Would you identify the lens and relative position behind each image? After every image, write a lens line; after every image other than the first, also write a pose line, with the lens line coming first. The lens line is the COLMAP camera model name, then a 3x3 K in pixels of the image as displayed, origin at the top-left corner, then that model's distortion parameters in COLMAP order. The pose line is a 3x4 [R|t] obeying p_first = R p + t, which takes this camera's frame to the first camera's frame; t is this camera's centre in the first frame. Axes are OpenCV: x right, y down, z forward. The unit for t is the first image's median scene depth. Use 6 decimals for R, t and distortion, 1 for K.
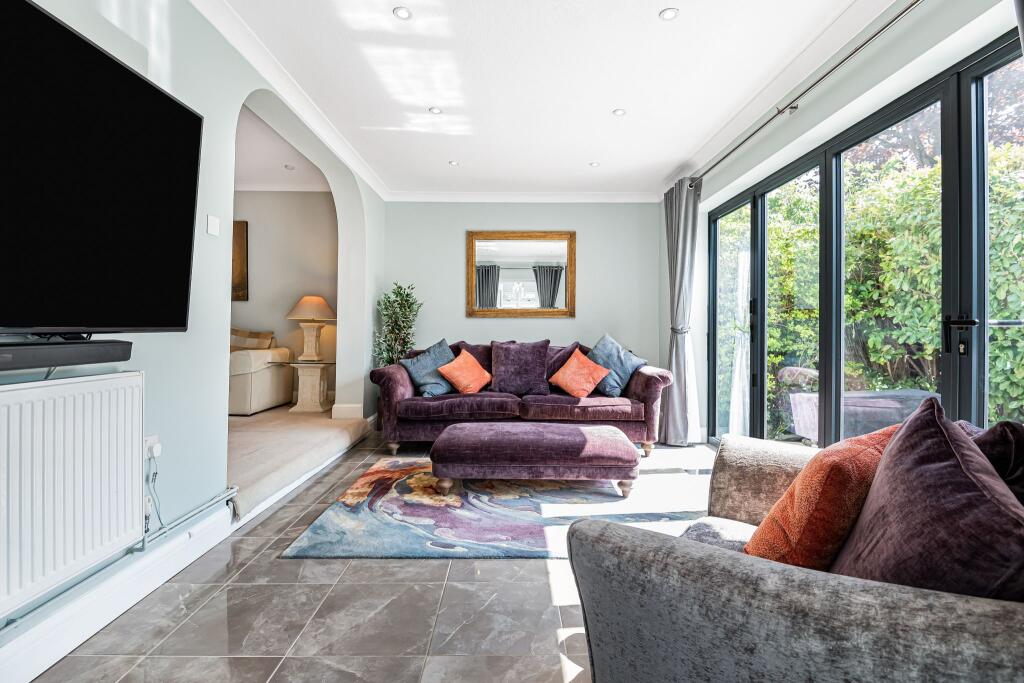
lens RADIAL K [[480.8, 0, 525.2], [0, 480.8, 330.8], [0, 0, 1]] dist [-0.001784, -0.012279]
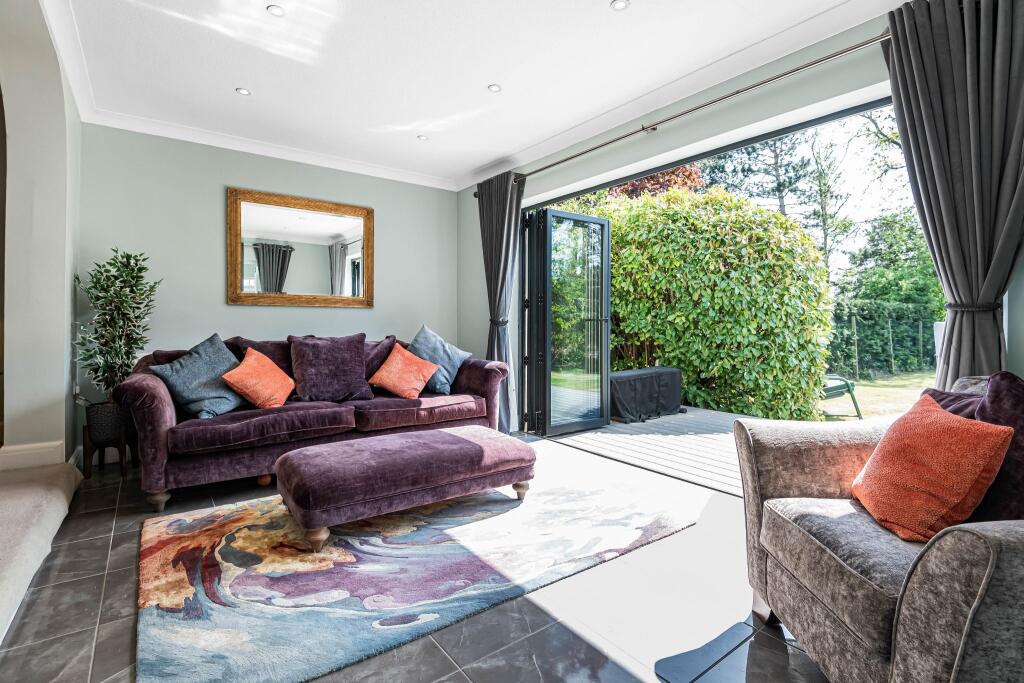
lens RADIAL K [[480.8, 0, 530.6], [0, 480.8, 323.8], [0, 0, 1]] dist [-0.001784, -0.012279]
pose [[0.804293, -0.000059, 0.594234, -0.249609], [-0.001782, 0.999995, 0.002512, -0.000724], [-0.594231, -0.003080, 0.804289, 0.172356]]
